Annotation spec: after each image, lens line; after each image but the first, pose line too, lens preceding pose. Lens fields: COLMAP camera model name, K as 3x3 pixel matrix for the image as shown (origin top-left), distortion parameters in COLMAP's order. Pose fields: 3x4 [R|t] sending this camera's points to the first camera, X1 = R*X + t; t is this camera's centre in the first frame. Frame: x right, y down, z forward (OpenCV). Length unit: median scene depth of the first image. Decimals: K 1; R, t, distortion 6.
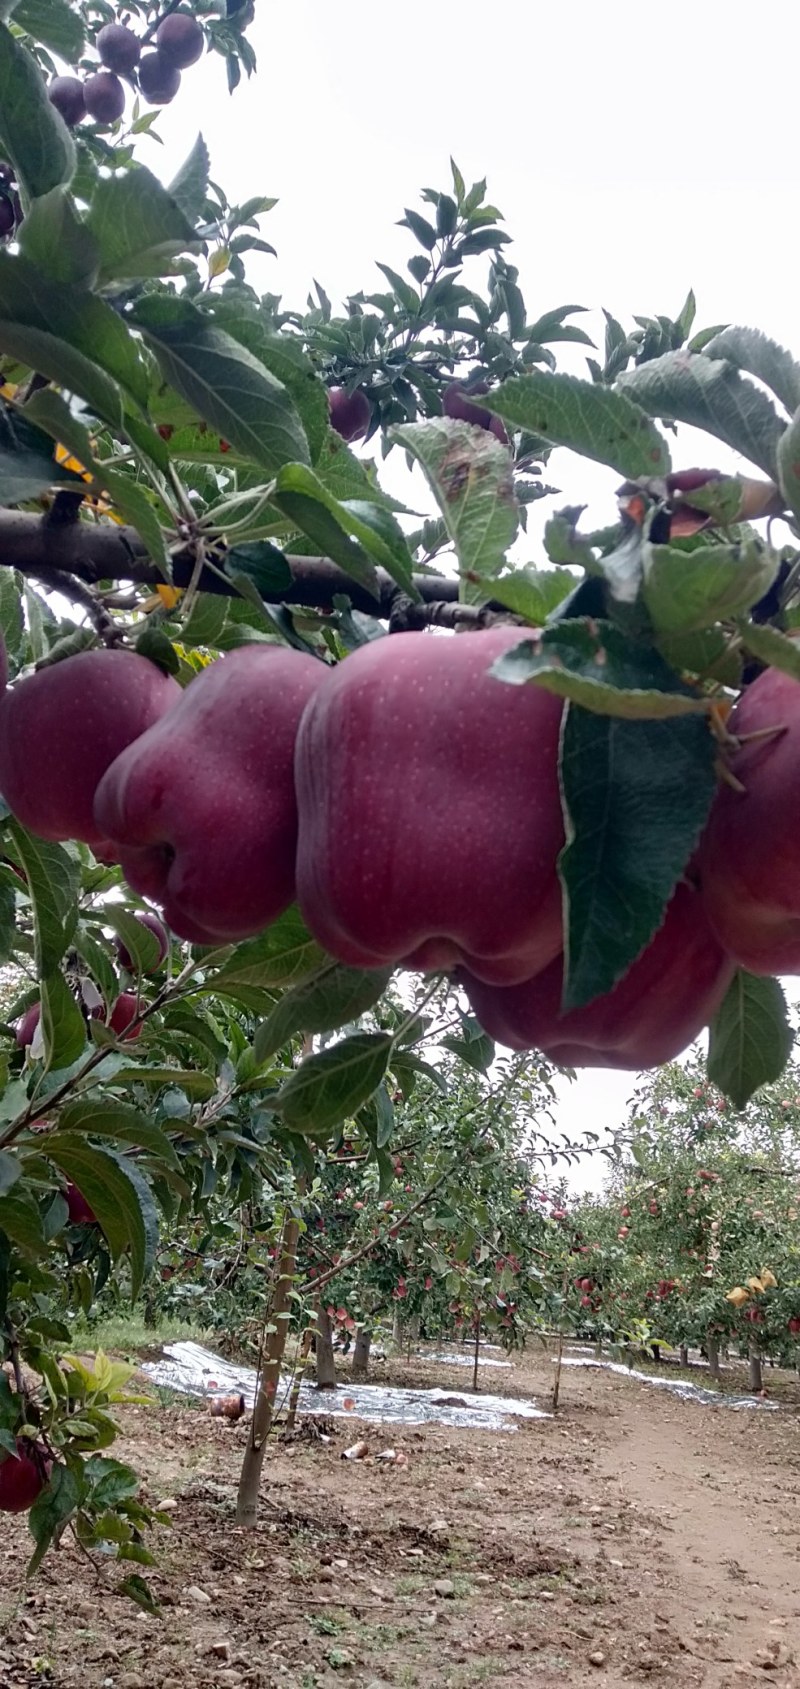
lens RADIAL K [[1237.3, 0, 400.0], [0, 1237.3, 844.5], [0, 0, 1]] dist [0.002844, 0.000195]
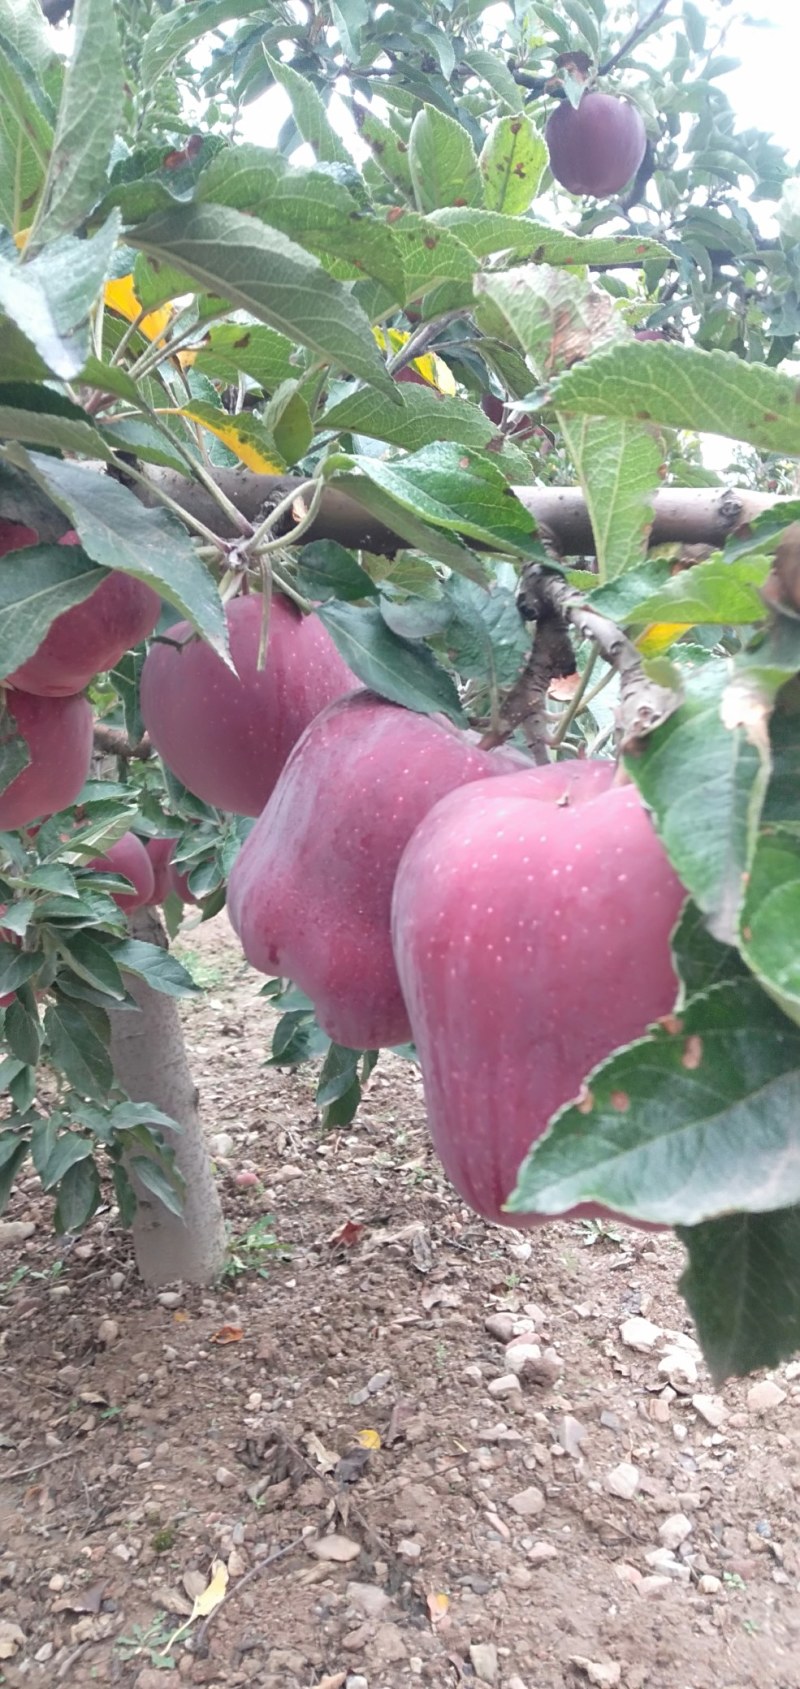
lens RADIAL K [[1237.3, 0, 400.0], [0, 1237.3, 844.5], [0, 0, 1]] dist [0.002844, 0.000195]
pose [[0.935145, -0.108643, -0.337196, 0.192958], [0.247155, 0.881987, 0.401264, -0.436500], [0.253808, -0.458580, 0.851637, 0.310439]]
